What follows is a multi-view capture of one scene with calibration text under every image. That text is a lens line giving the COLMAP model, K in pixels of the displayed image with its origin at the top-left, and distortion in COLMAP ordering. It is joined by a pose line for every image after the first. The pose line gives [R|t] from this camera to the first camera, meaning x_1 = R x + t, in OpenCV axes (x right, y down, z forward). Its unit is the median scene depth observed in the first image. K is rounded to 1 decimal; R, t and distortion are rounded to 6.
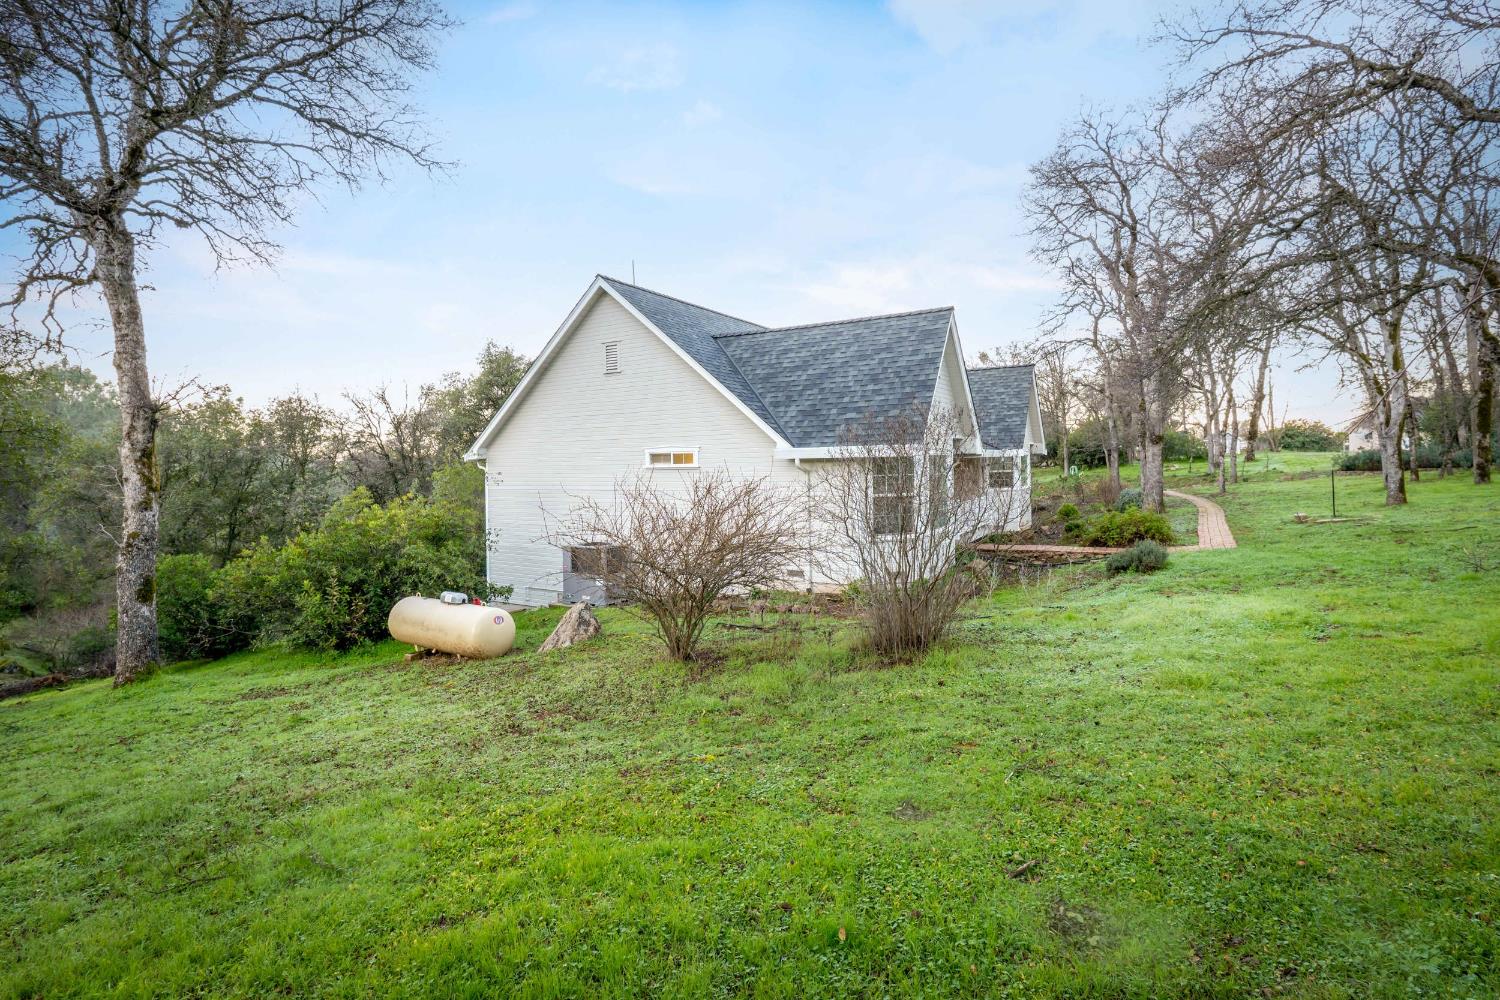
lens RADIAL K [[713.2, 0, 747.3], [0, 713.2, 466.9], [0, 0, 1]] dist [-0.000152, 0.000503]
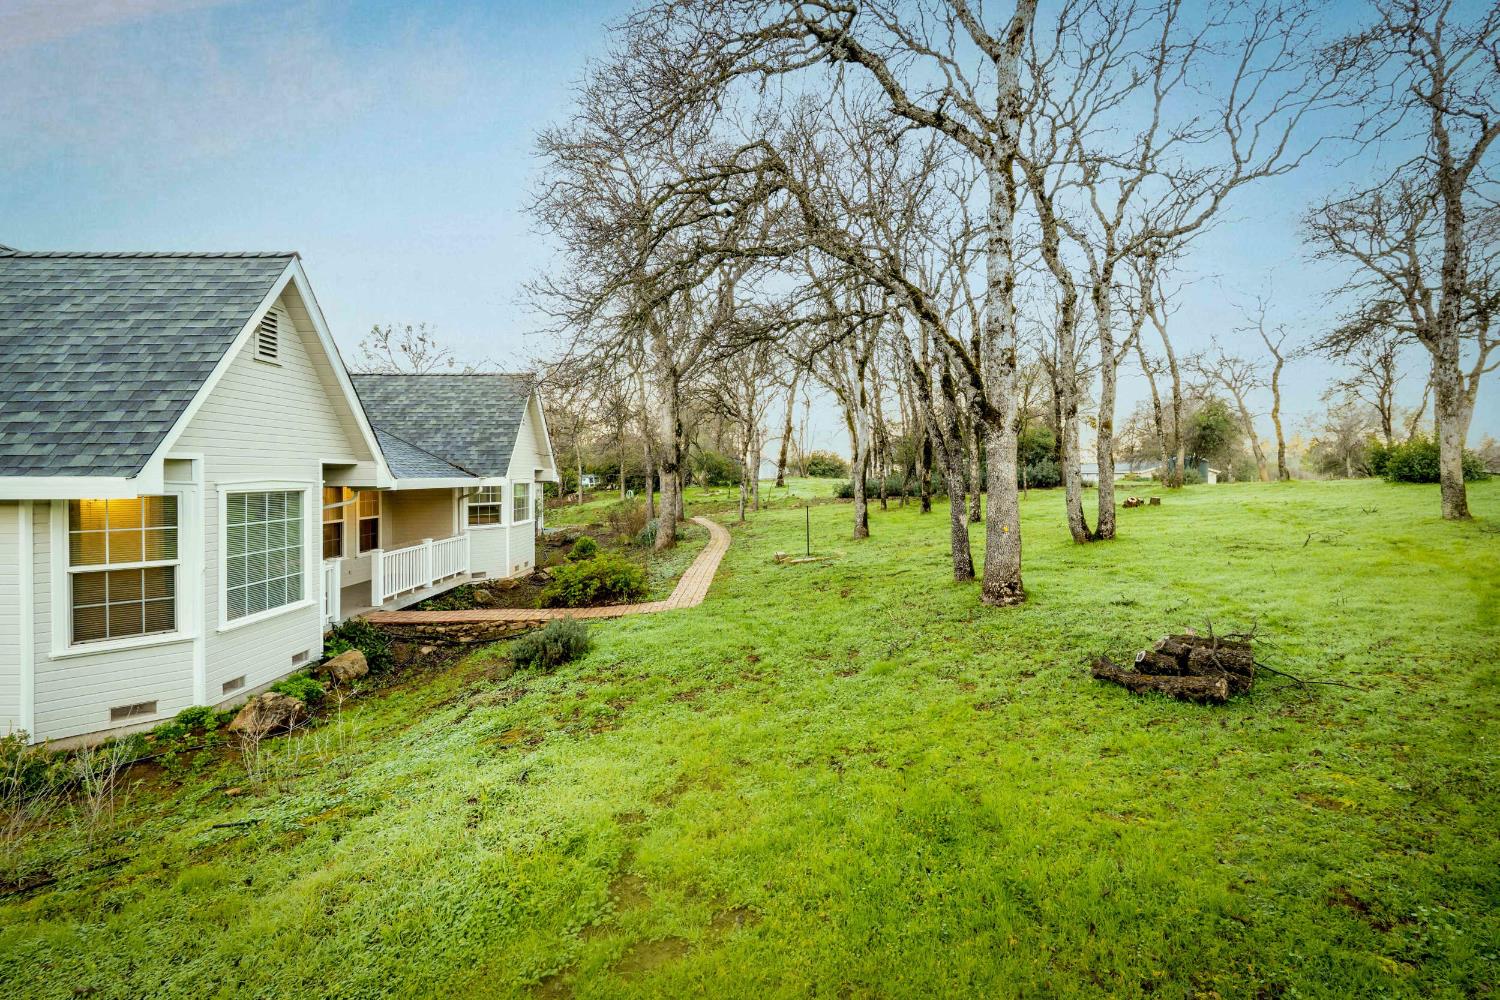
lens RADIAL K [[713.2, 0, 749.4], [0, 713.2, 493.7], [0, 0, 1]] dist [-0.000152, 0.000503]
pose [[0.856104, 0.002621, 0.516796, 0.196798], [-0.009045, 0.999910, 0.009913, -0.015760], [-0.516724, -0.013161, 0.856051, 0.168376]]
